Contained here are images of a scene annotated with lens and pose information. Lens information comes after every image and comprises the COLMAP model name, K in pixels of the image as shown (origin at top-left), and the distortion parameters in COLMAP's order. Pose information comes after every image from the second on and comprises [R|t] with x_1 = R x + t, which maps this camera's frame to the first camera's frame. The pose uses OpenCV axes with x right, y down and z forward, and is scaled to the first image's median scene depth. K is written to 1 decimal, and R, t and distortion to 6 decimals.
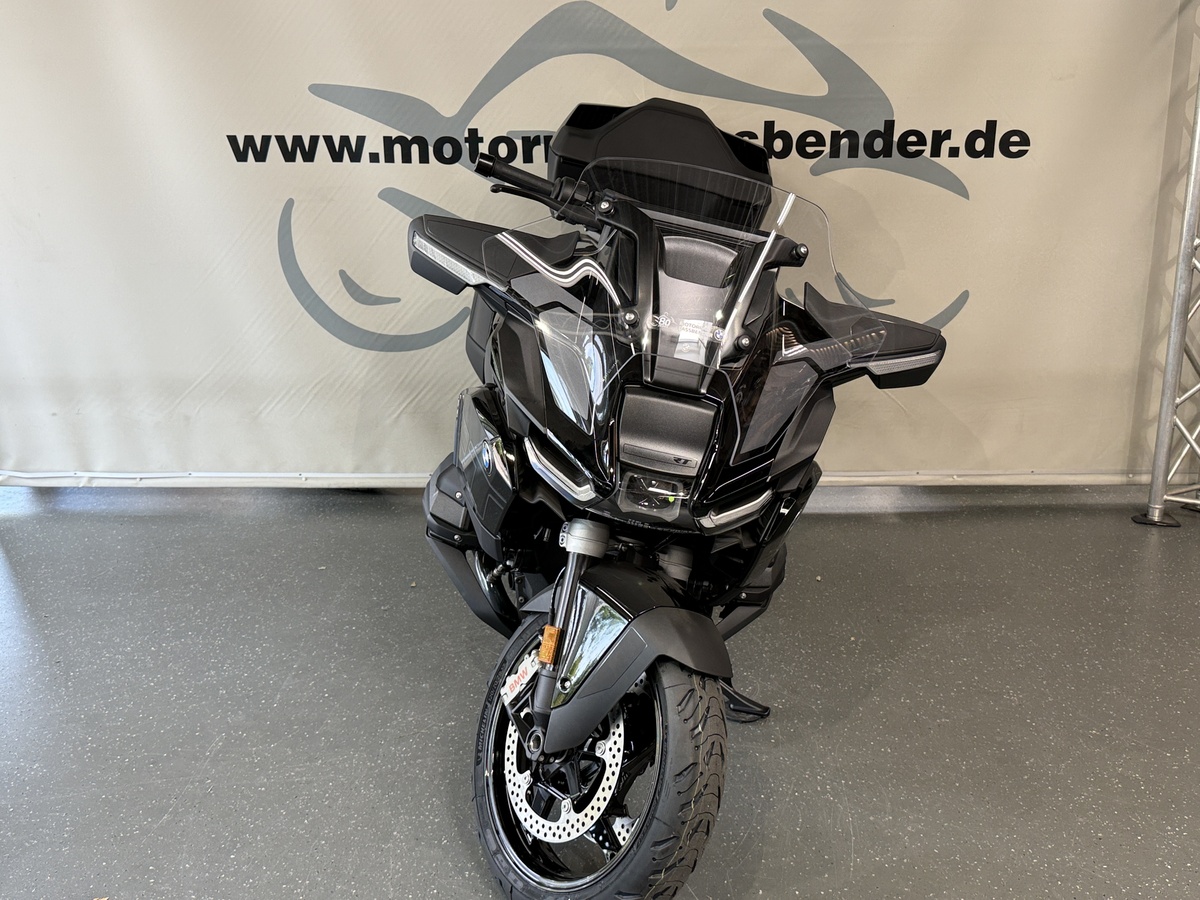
lens RADIAL K [[1179.5, 0, 604.6], [0, 1179.5, 463.0], [0, 0, 1]] dist [0.204912, -0.426864]
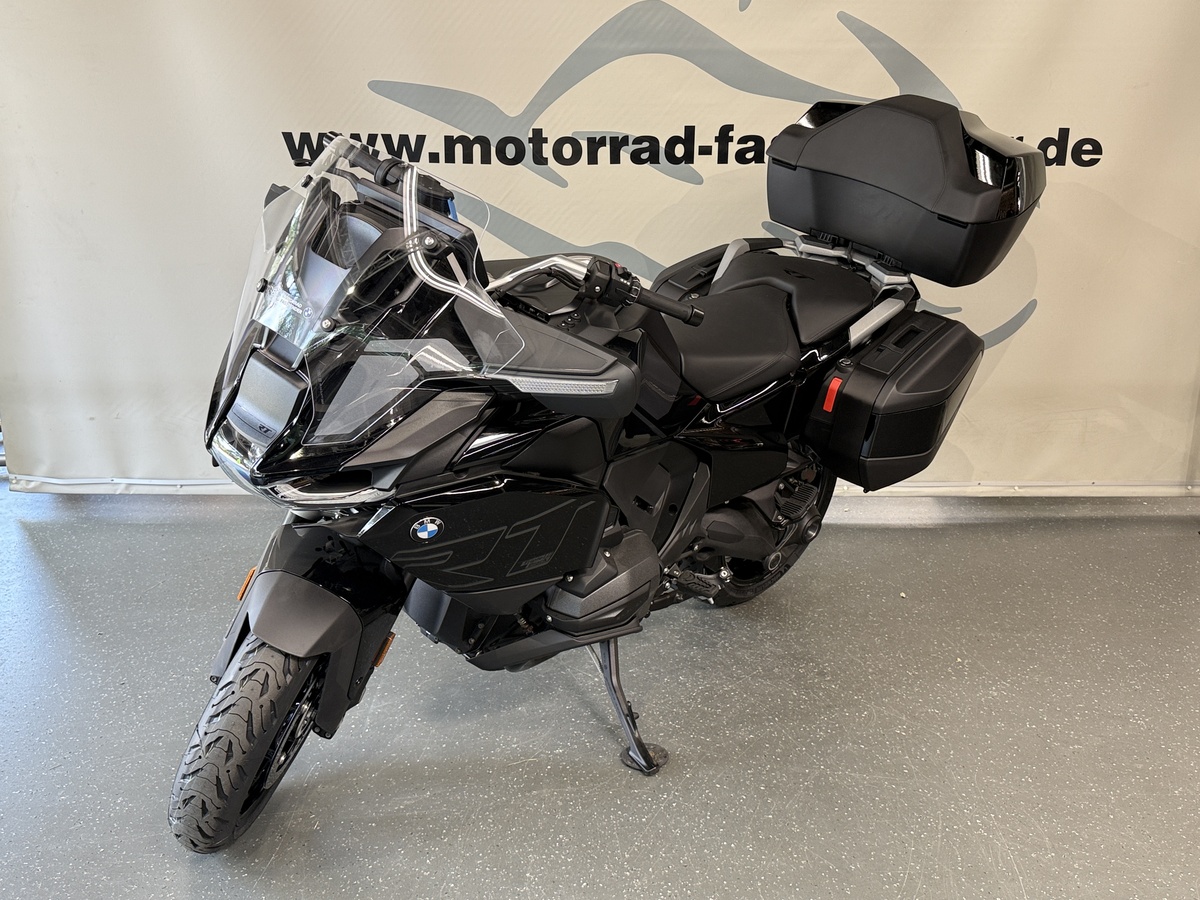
lens RADIAL K [[1158.0, 0, 590.9], [0, 1158.0, 445.6], [0, 0, 1]] dist [0.183268, -0.381599]
pose [[0.999304, 0.005701, 0.036868, -0.099760], [-0.004925, 0.999765, -0.021105, -0.002008], [-0.036979, 0.020909, 0.999097, 0.052614]]
